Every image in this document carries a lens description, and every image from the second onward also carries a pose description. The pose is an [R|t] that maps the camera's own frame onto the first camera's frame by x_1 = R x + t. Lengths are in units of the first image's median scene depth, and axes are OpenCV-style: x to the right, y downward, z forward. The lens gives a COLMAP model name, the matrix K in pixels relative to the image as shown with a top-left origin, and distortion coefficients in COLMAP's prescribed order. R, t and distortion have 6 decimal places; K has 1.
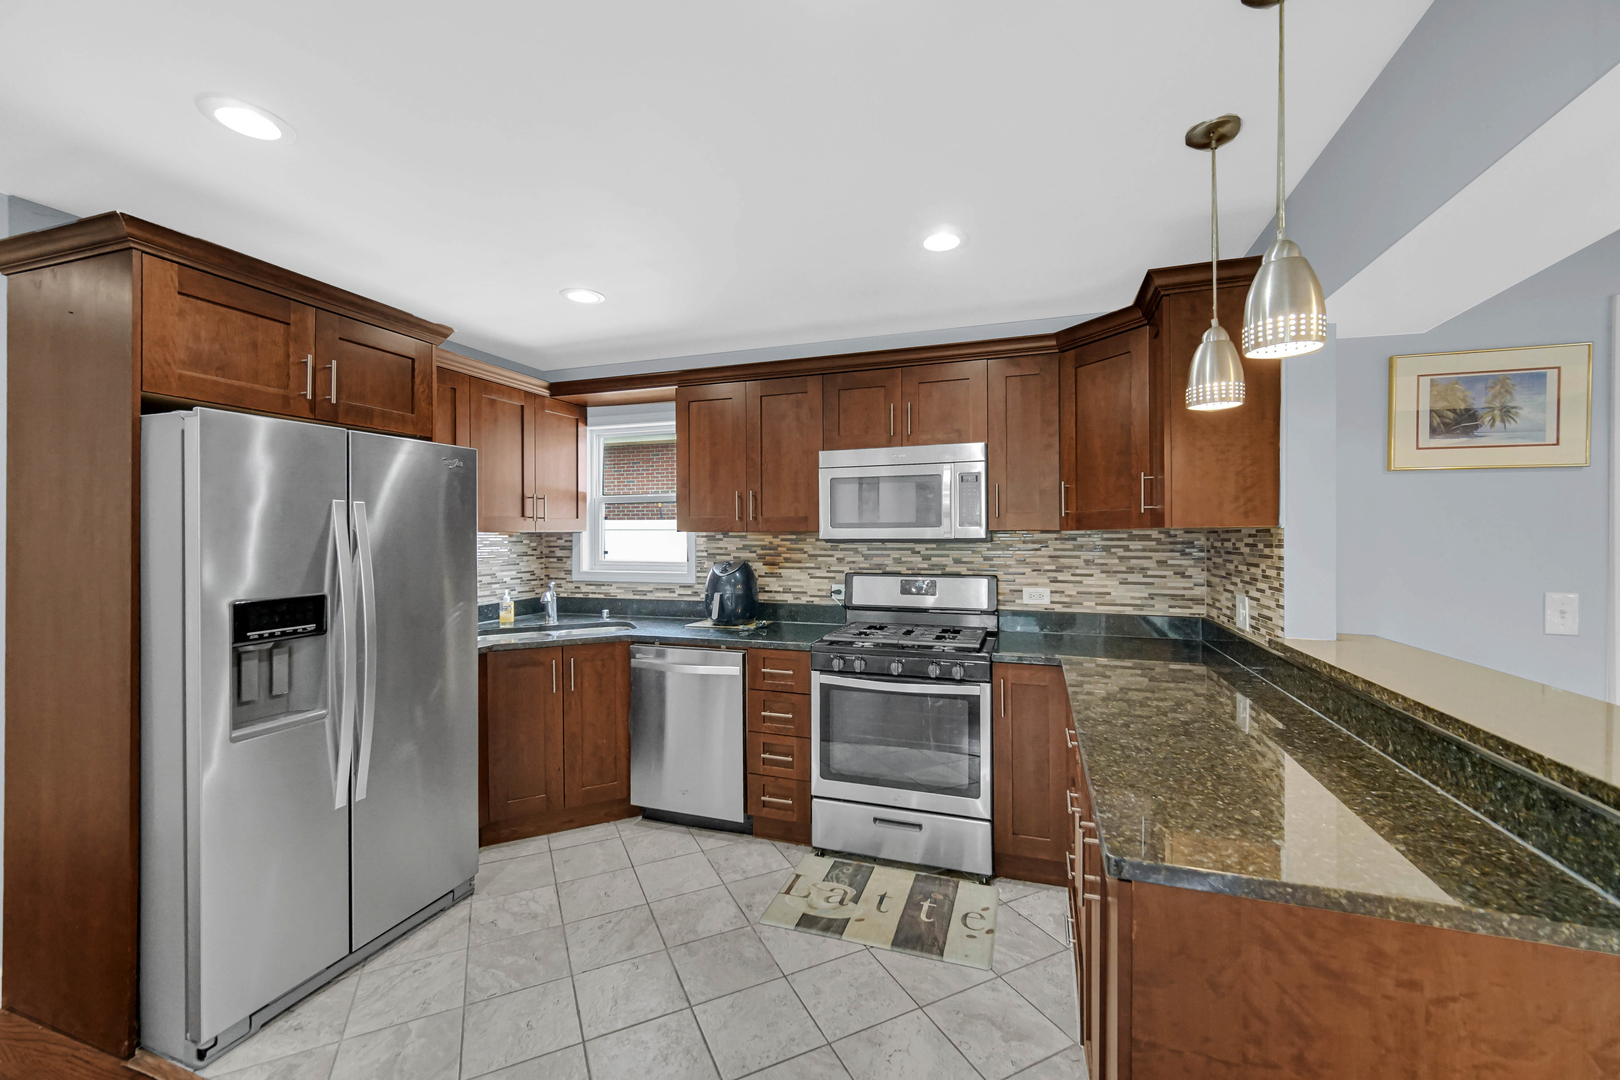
lens RADIAL K [[646.7, 0, 810.2], [0, 646.7, 533.7], [0, 0, 1]] dist [-0.002026, 0.000074]
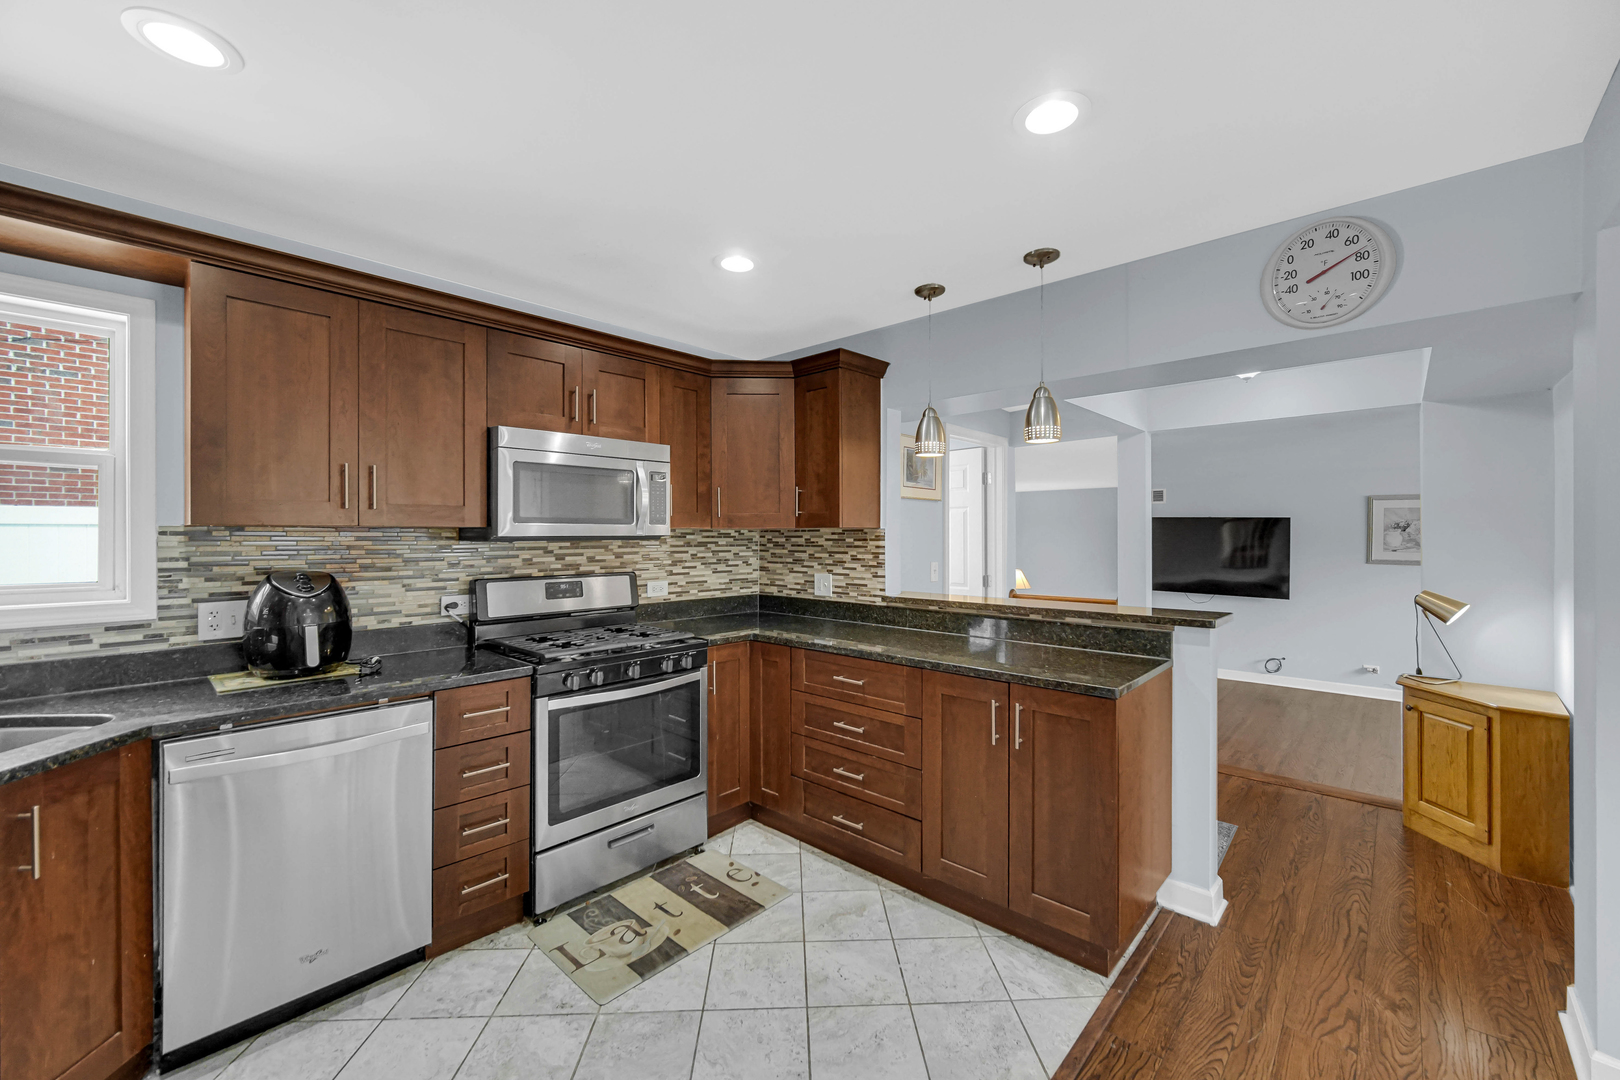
lens RADIAL K [[640.4, 0, 812.3], [0, 640.4, 532.8], [0, 0, 1]] dist [-0.000165, 0.000134]
pose [[0.404569, 0.004656, 0.914496, -0.559676], [-0.001612, 0.999989, -0.004379, 0.006169], [-0.914506, 0.000297, 0.404572, 0.337138]]
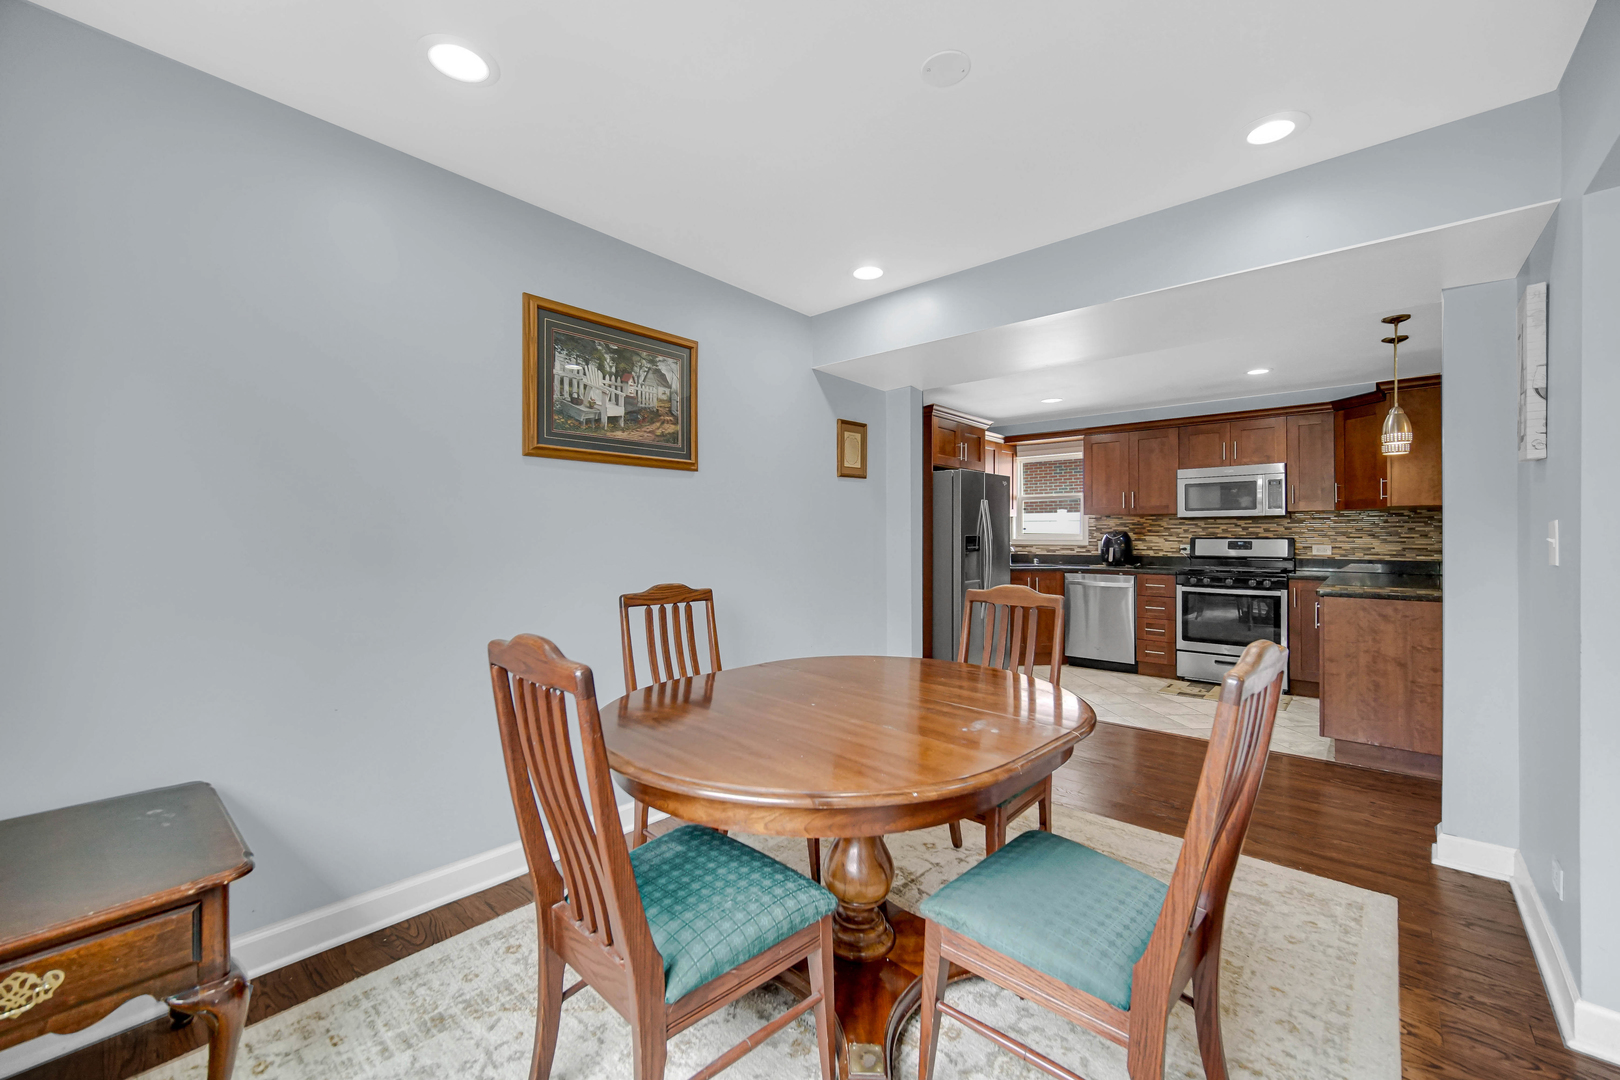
lens RADIAL K [[646.7, 0, 810.2], [0, 646.7, 533.7], [0, 0, 1]] dist [-0.002026, 0.000074]
pose [[0.925673, 0.000878, -0.378324, -0.264568], [-0.000523, 0.999999, 0.001041, 0.054878], [0.378325, -0.000766, 0.925672, -1.129820]]
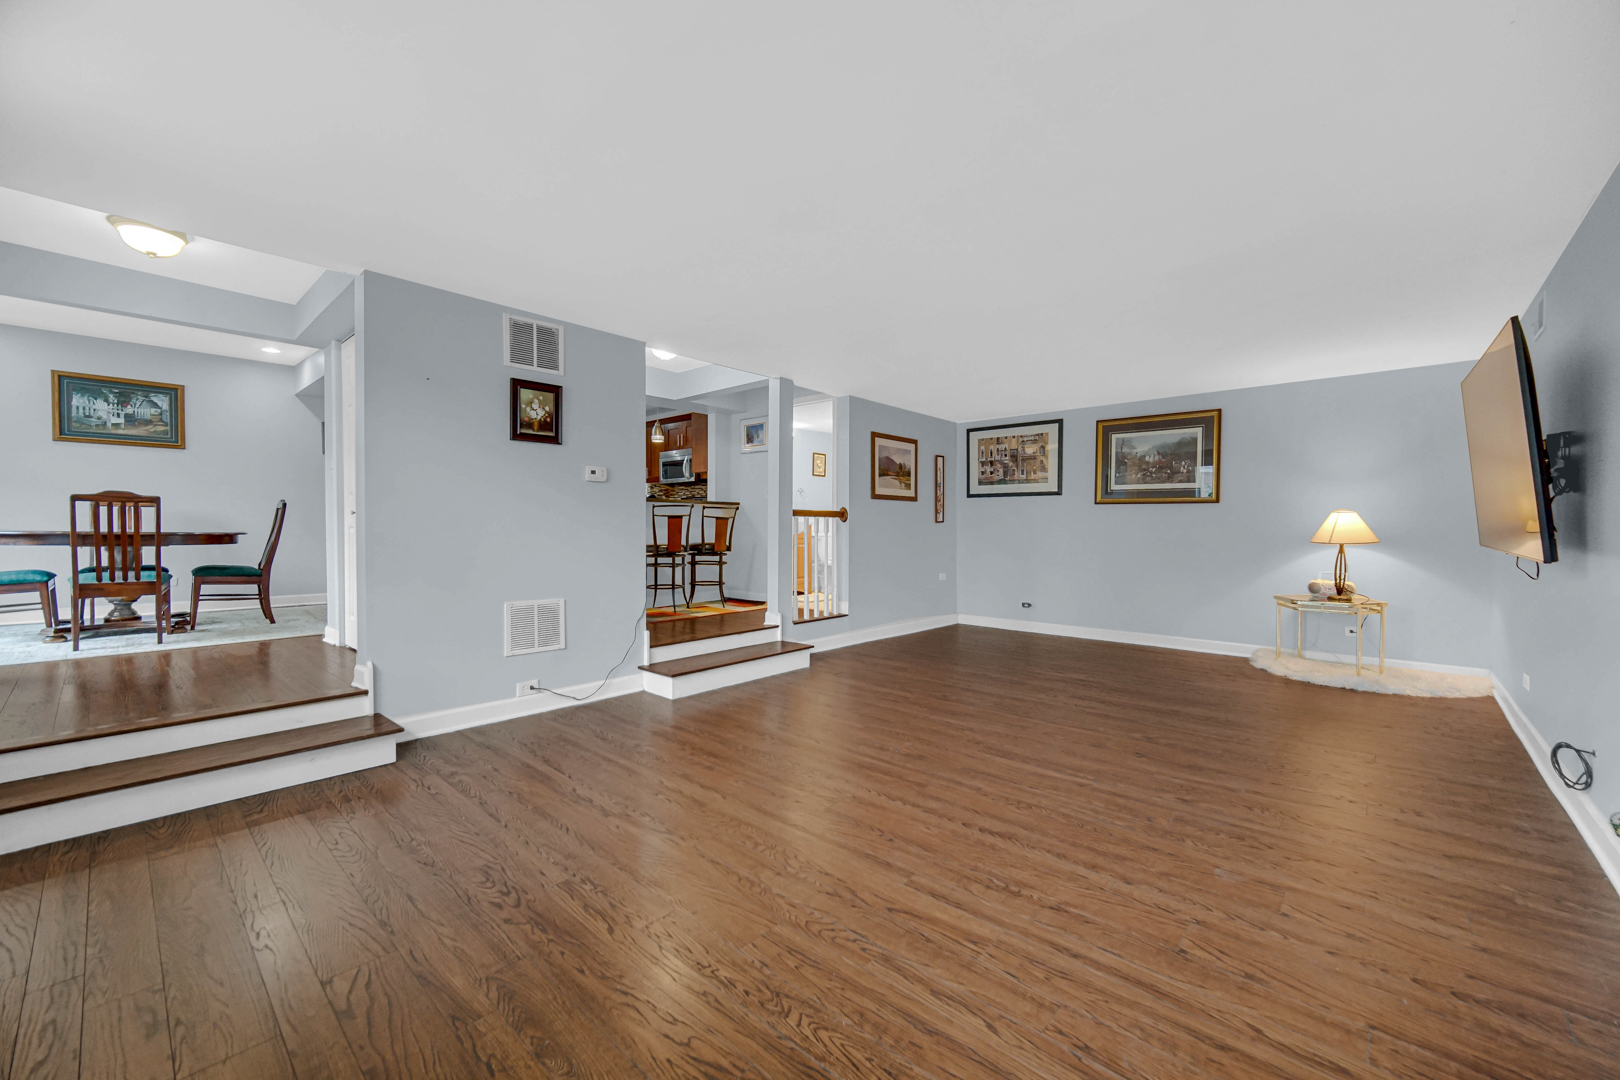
lens RADIAL K [[640.4, 0, 812.3], [0, 640.4, 532.8], [0, 0, 1]] dist [-0.000165, 0.000134]
pose [[0.919524, 0.005420, -0.392996, 1.755595], [-0.001653, 0.999949, 0.009924, 0.195258], [0.393030, -0.008476, 0.919486, -1.344295]]
